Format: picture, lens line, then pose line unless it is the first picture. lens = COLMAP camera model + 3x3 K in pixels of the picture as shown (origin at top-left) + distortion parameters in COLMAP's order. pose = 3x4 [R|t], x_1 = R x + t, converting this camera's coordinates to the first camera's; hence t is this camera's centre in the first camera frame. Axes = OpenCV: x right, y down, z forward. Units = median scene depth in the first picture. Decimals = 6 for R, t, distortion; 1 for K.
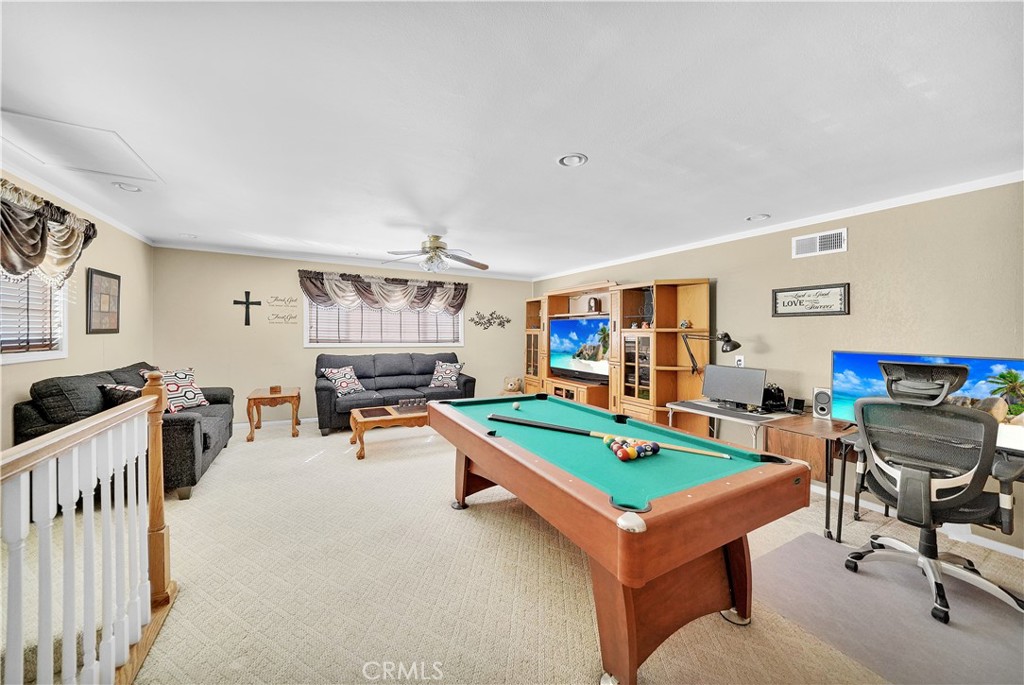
lens RADIAL K [[368.5, 0, 491.6], [0, 368.5, 360.2], [0, 0, 1]] dist [-0.014043, 0.000644]
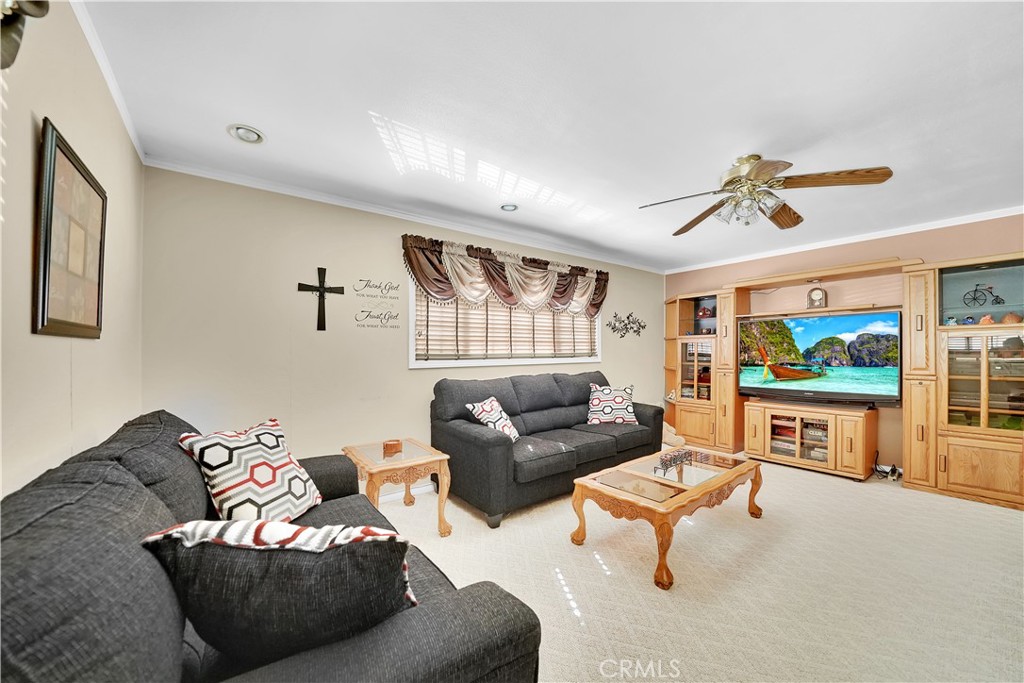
lens RADIAL K [[368.5, 0, 471.7], [0, 368.5, 368.3], [0, 0, 1]] dist [-0.014043, 0.000644]
pose [[0.987292, -0.028366, 0.156362, -0.508583], [0.033575, 0.998962, -0.030775, -0.013918], [-0.155327, 0.035634, 0.987220, 0.409448]]
